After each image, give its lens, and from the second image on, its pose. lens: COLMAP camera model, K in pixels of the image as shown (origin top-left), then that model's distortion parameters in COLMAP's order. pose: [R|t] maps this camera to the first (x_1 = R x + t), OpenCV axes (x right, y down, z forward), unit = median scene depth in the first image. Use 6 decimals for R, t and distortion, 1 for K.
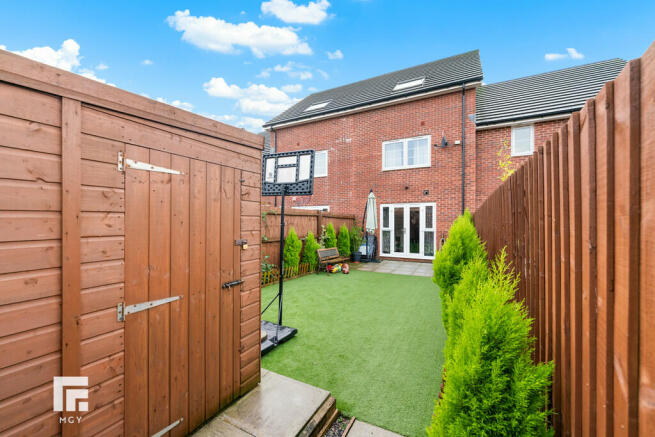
lens RADIAL K [[266.7, 0, 322.4], [0, 266.7, 226.8], [0, 0, 1]] dist [0.001642, -0.000720]
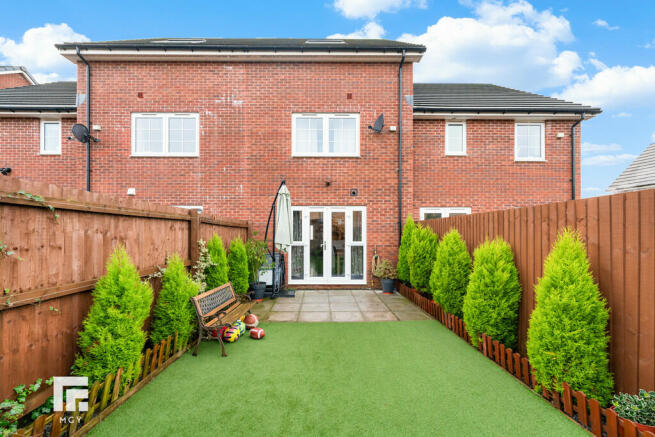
lens RADIAL K [[266.7, 0, 324.2], [0, 266.7, 232.4], [0, 0, 1]] dist [0.001642, -0.000720]
pose [[0.870517, -0.000593, 0.492139, -0.037961], [0.008348, 0.999873, -0.013561, -0.010032], [-0.492068, 0.015914, 0.870411, 0.411431]]
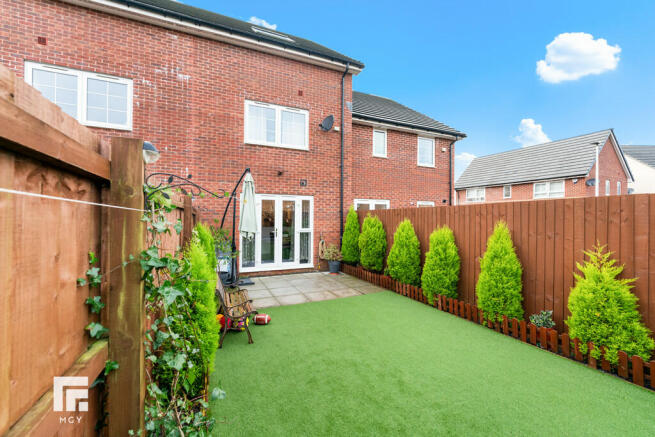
lens RADIAL K [[266.7, 0, 320.5], [0, 266.7, 218.0], [0, 0, 1]] dist [0.001642, -0.000720]
pose [[0.611003, 0.002917, 0.791623, -0.199585], [0.006914, 0.999935, -0.009022, -0.017533], [-0.791598, 0.010986, 0.610943, 0.484425]]
